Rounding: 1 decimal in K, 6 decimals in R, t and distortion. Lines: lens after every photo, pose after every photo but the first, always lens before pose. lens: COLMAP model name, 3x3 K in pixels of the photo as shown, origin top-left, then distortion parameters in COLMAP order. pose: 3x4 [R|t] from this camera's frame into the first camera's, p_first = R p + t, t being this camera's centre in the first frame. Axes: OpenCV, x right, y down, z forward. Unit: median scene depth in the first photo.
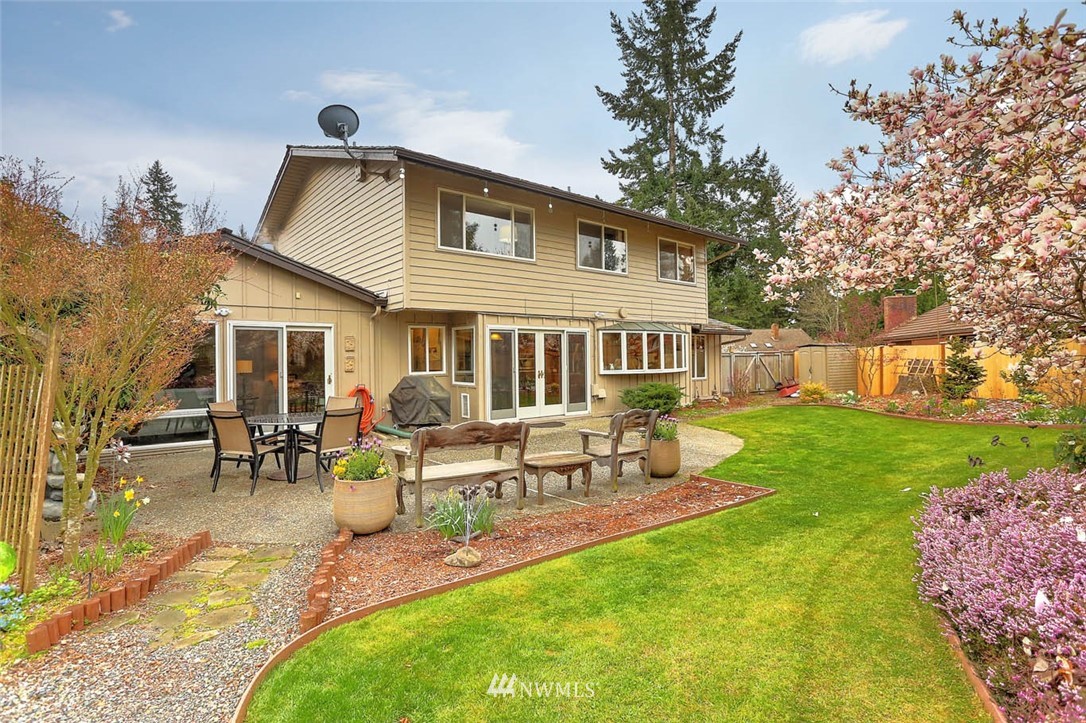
lens RADIAL K [[484.5, 0, 541.6], [0, 484.5, 349.2], [0, 0, 1]] dist [-0.001183, -0.000052]
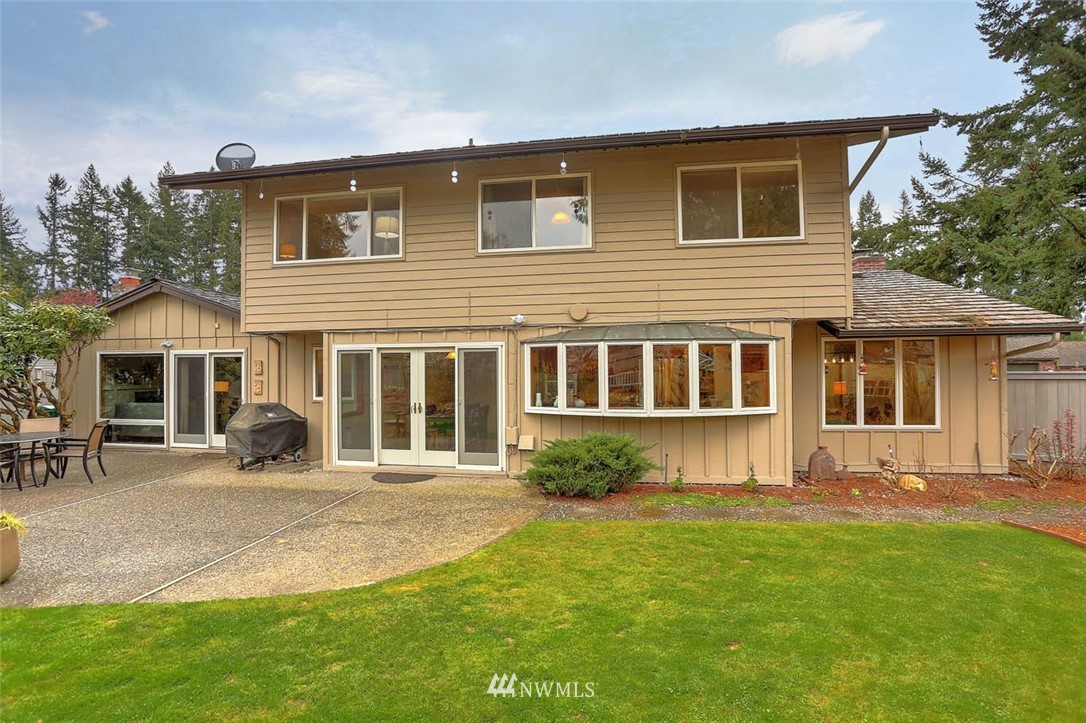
lens RADIAL K [[513.3, 0, 517.5], [0, 513.3, 361.6], [0, 0, 1]] dist [-0.001585, -0.000032]
pose [[0.644579, -0.008233, -0.764493, 0.656530], [0.006552, 0.999965, -0.005244, -0.012308], [0.764510, -0.001629, 0.644610, 0.575678]]
